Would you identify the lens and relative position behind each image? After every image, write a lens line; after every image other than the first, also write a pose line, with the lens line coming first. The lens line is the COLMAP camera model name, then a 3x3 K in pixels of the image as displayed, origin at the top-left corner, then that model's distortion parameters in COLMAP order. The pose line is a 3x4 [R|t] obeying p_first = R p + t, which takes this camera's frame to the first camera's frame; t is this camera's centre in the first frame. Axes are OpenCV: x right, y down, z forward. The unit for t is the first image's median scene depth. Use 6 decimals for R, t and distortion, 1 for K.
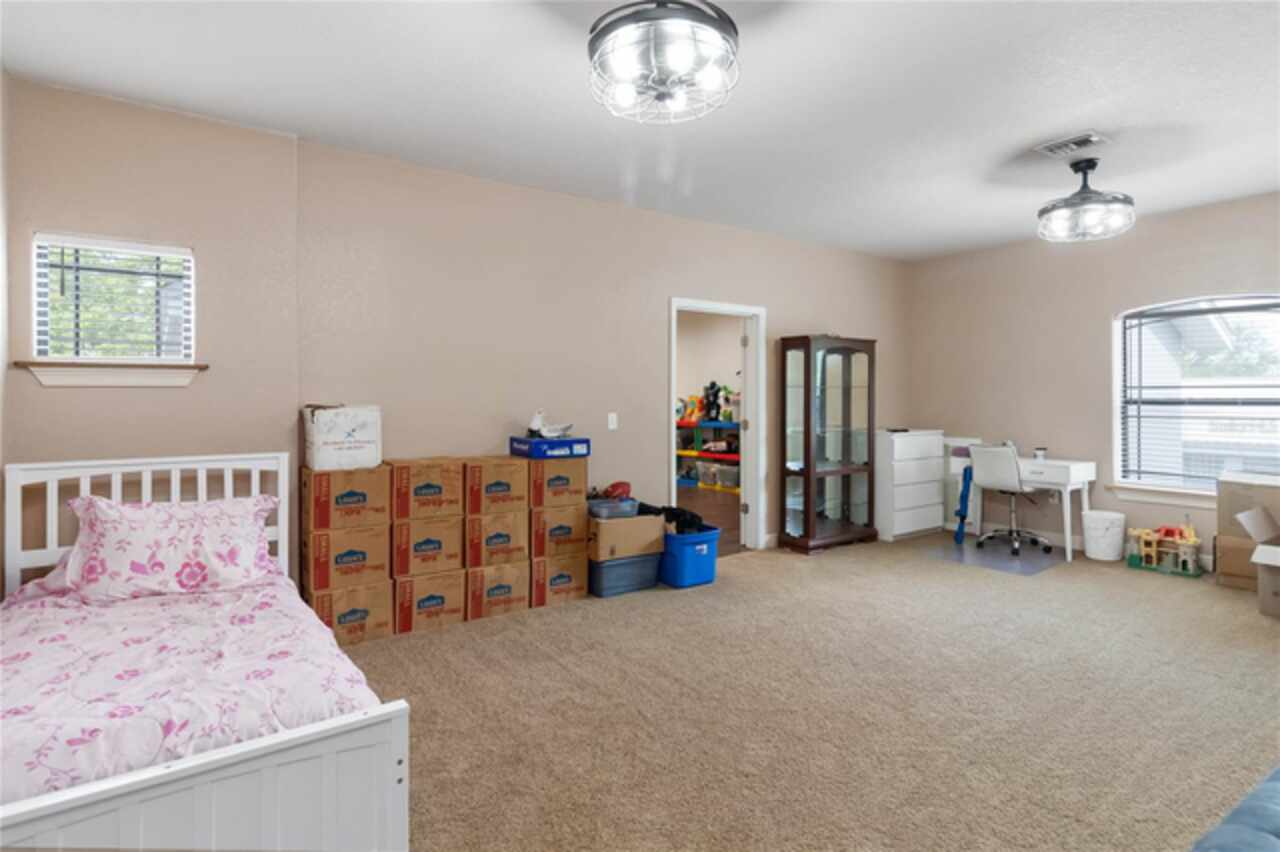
lens RADIAL K [[644.7, 0, 639.5], [0, 644.7, 416.6], [0, 0, 1]] dist [-0.003508, -0.000111]
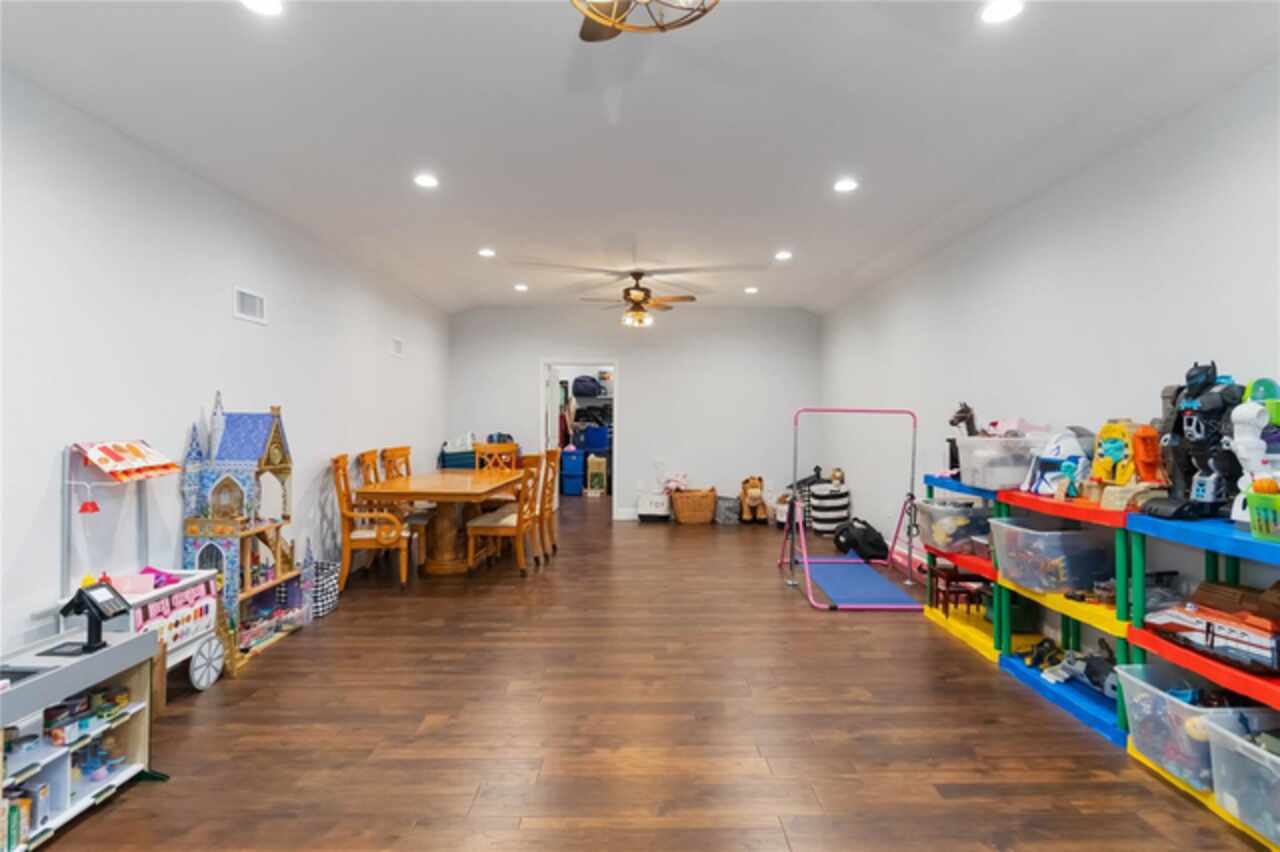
lens RADIAL K [[644.7, 0, 639.4], [0, 644.7, 428.1], [0, 0, 1]] dist [-0.003508, -0.000111]
pose [[0.800826, 0.005665, -0.598871, 0.088006], [-0.006160, 0.999980, 0.001223, -0.028267], [0.598866, 0.002710, 0.800845, 0.661226]]
